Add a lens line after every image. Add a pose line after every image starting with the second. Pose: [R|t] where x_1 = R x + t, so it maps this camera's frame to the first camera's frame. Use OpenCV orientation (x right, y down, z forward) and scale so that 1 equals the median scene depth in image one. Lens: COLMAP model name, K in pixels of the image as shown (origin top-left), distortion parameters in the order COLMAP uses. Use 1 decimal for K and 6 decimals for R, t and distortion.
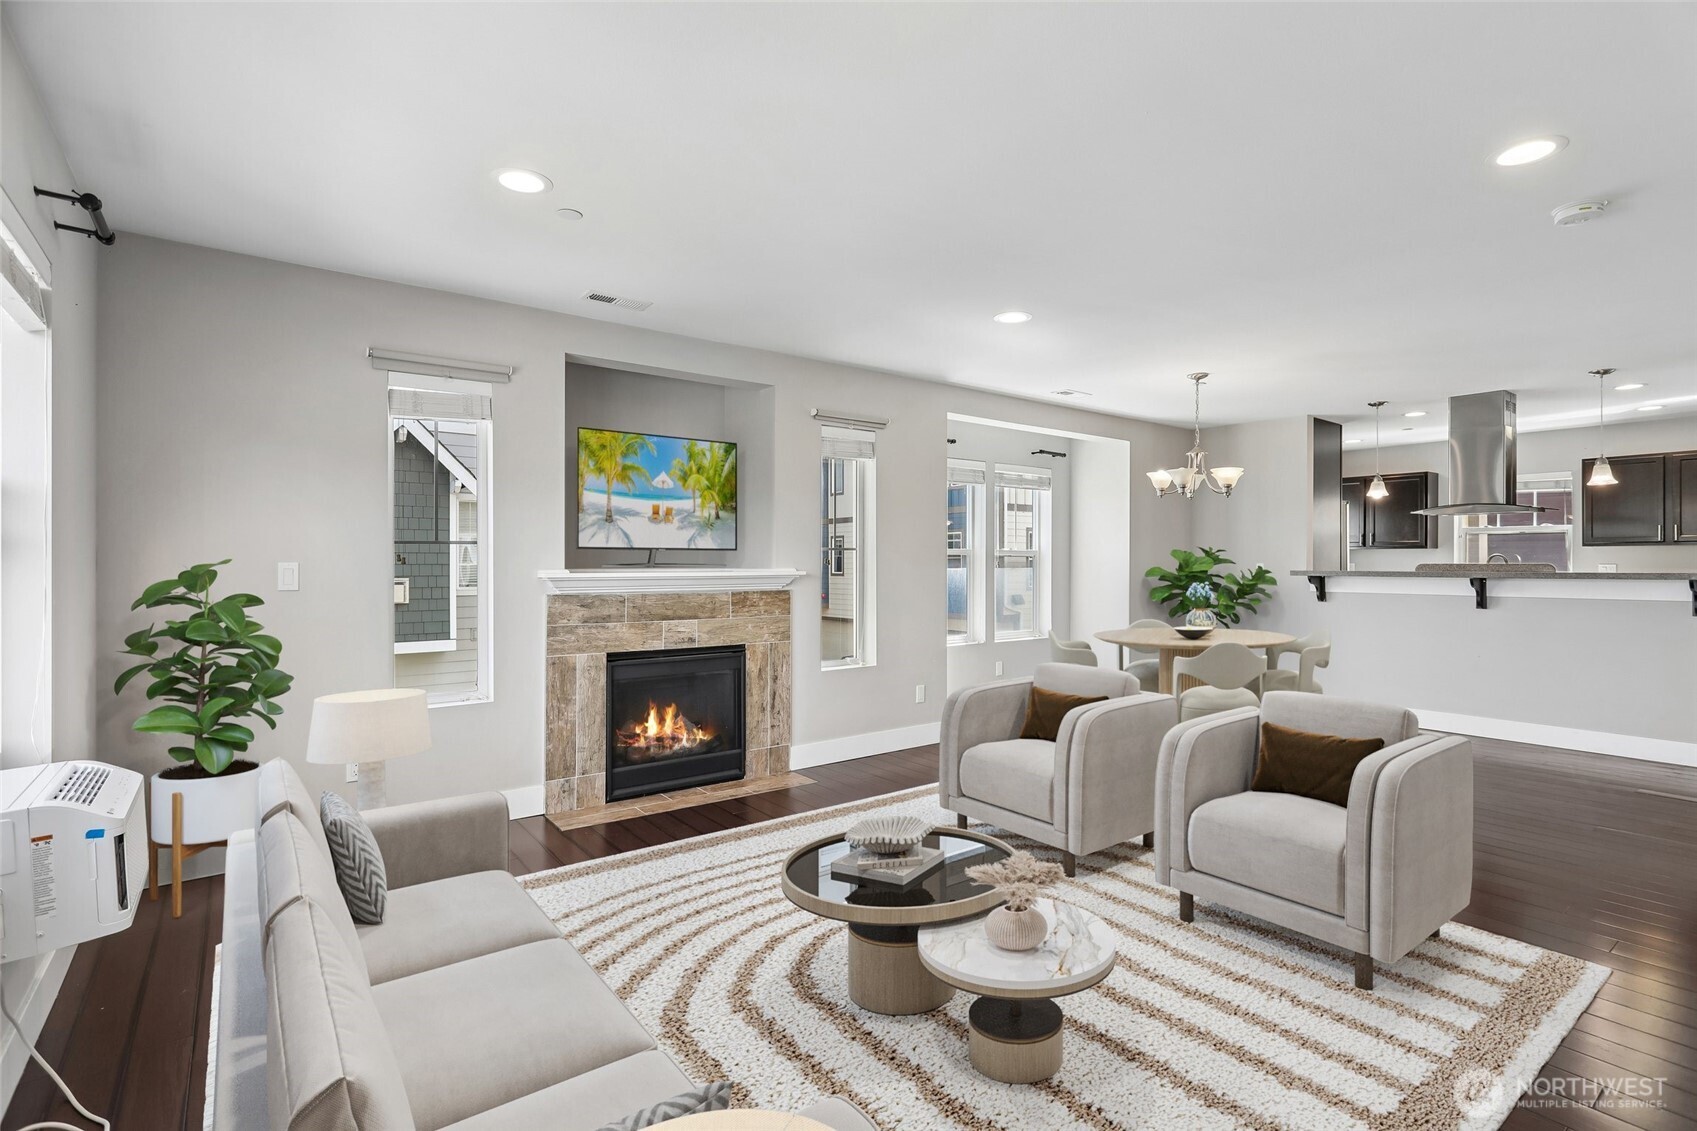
lens RADIAL K [[800.6, 0, 852.3], [0, 800.6, 562.3], [0, 0, 1]] dist [0.003090, 0.002857]
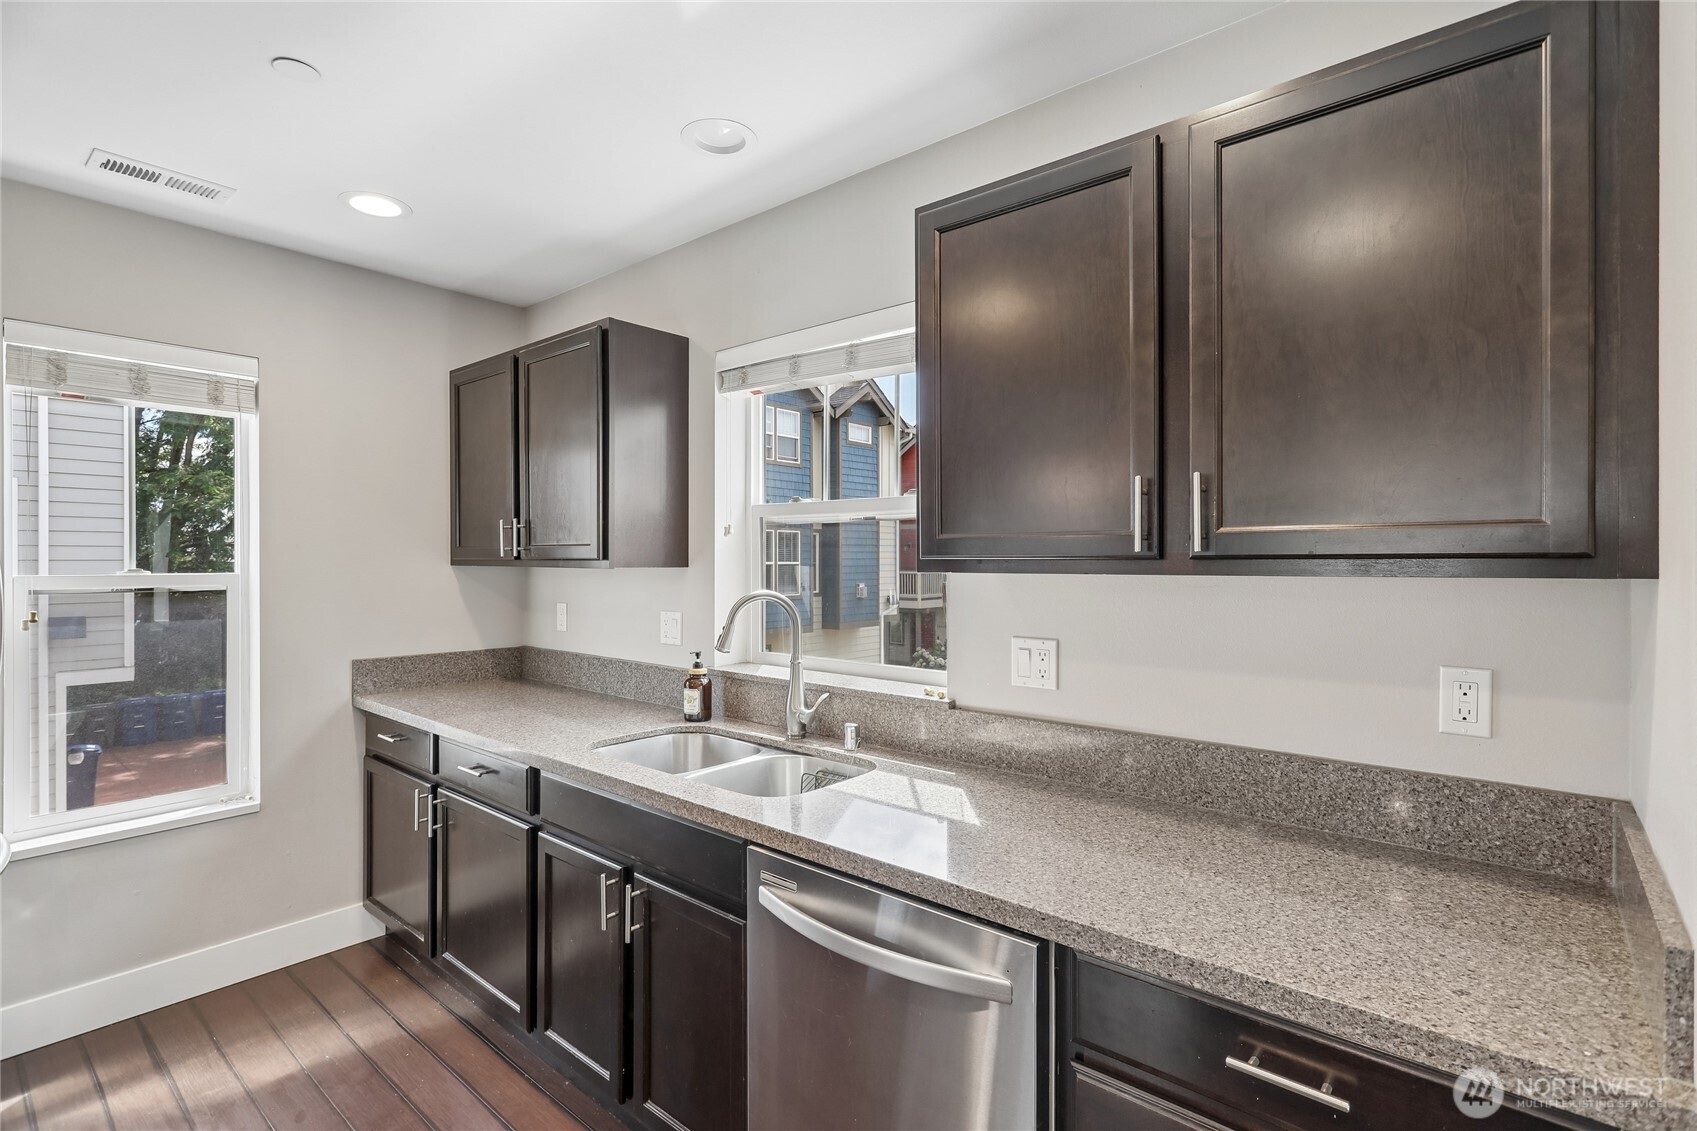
lens RADIAL K [[800.6, 0, 849.6], [0, 800.6, 563.1], [0, 0, 1]] dist [0.003090, 0.002857]
pose [[0.976714, 0.001329, 0.214540, 0.908906], [-0.001705, 0.999997, 0.001570, -0.024361], [-0.214538, -0.001899, 0.976714, 0.837654]]
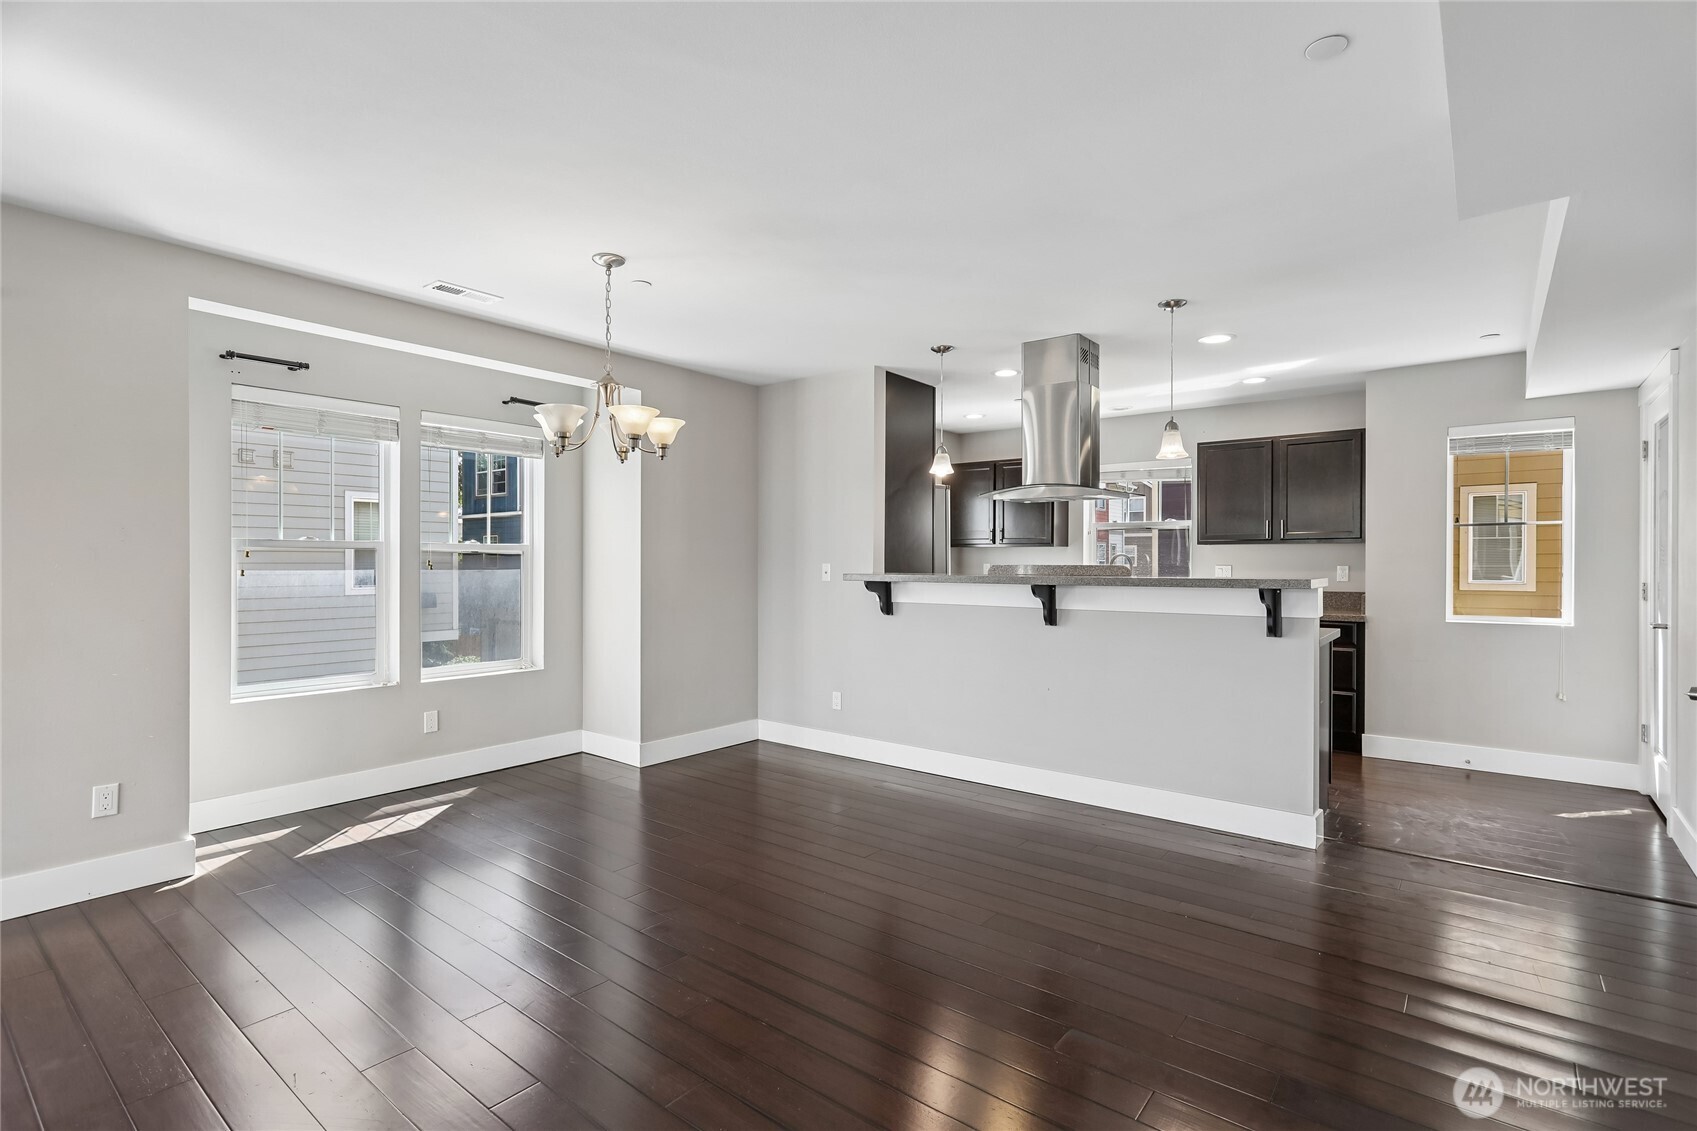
lens RADIAL K [[800.6, 0, 849.8], [0, 800.6, 564.7], [0, 0, 1]] dist [0.003090, 0.002857]
pose [[0.969342, 0.000373, 0.245715, 0.369117], [-0.001184, 0.999994, 0.003154, -0.000576], [-0.245712, -0.003348, 0.969337, 0.287281]]
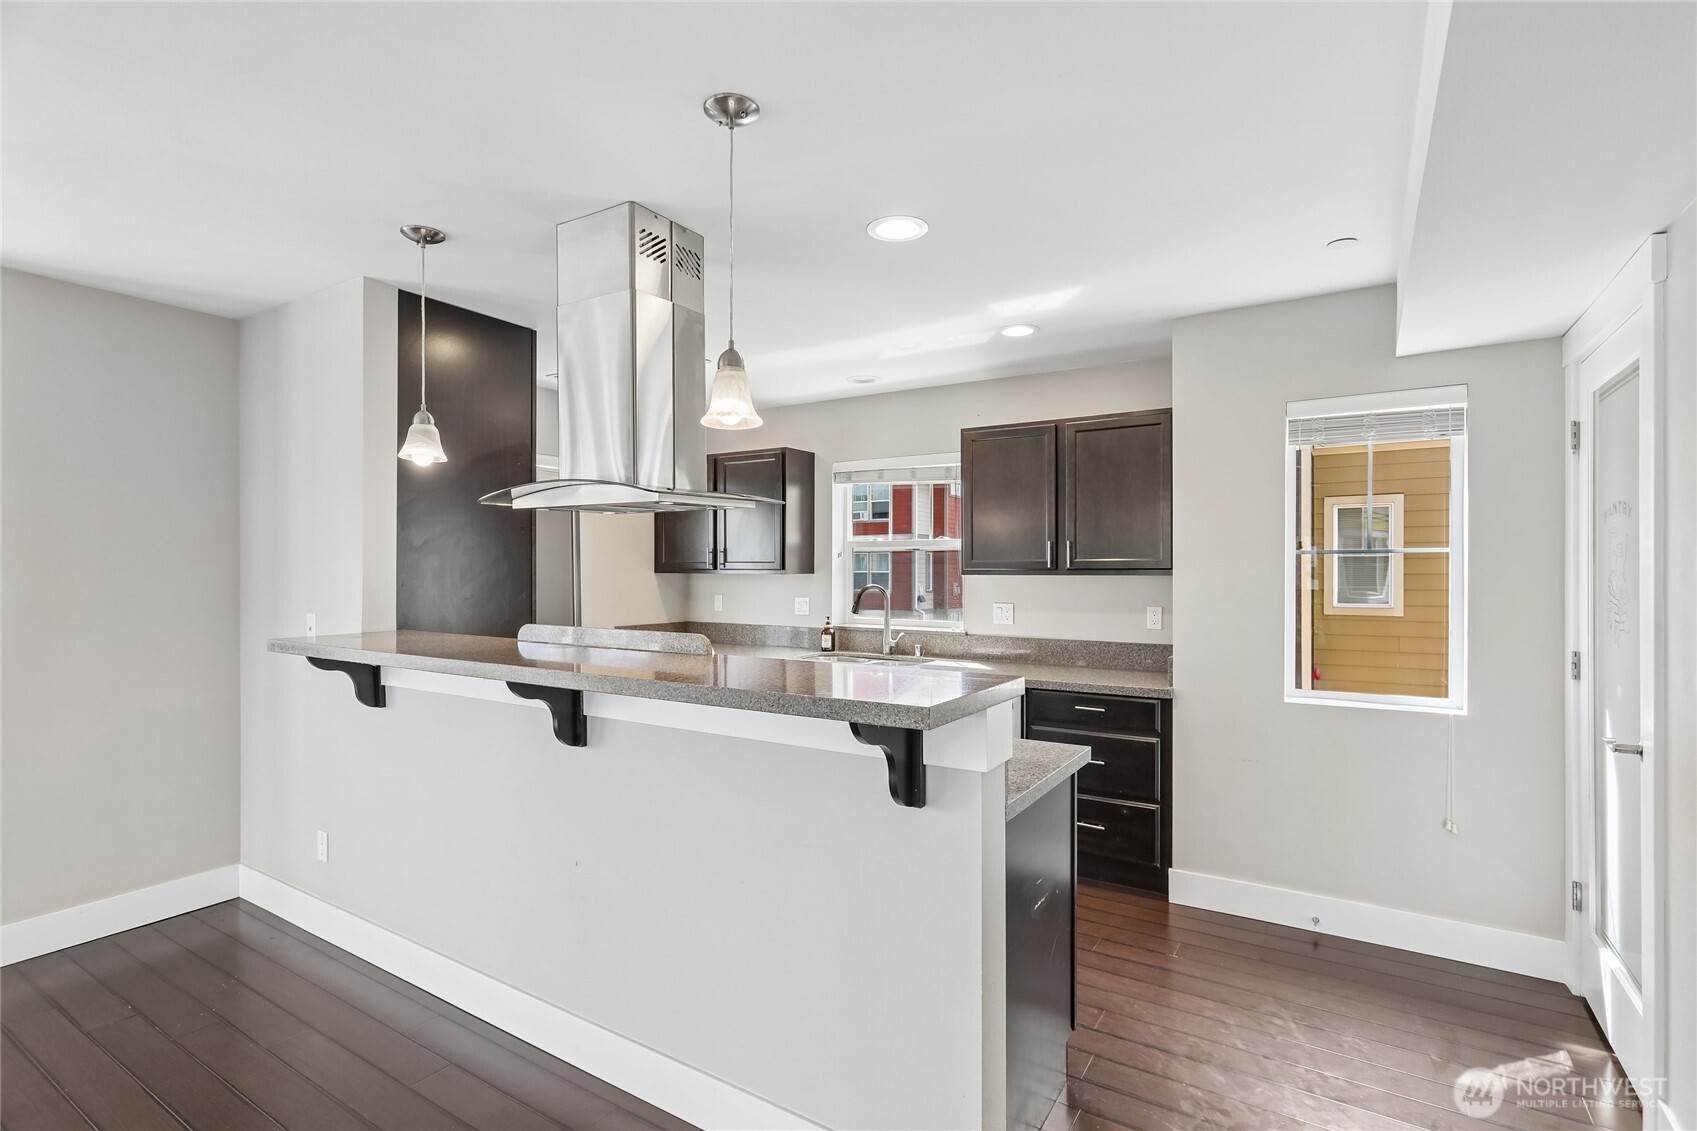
lens RADIAL K [[800.6, 0, 849.1], [0, 800.6, 568.8], [0, 0, 1]] dist [0.003090, 0.002857]
pose [[0.938161, 0.001050, 0.346197, 0.677985], [-0.000764, 0.999999, -0.000961, -0.025438], [-0.346198, 0.000637, 0.938161, 0.512807]]
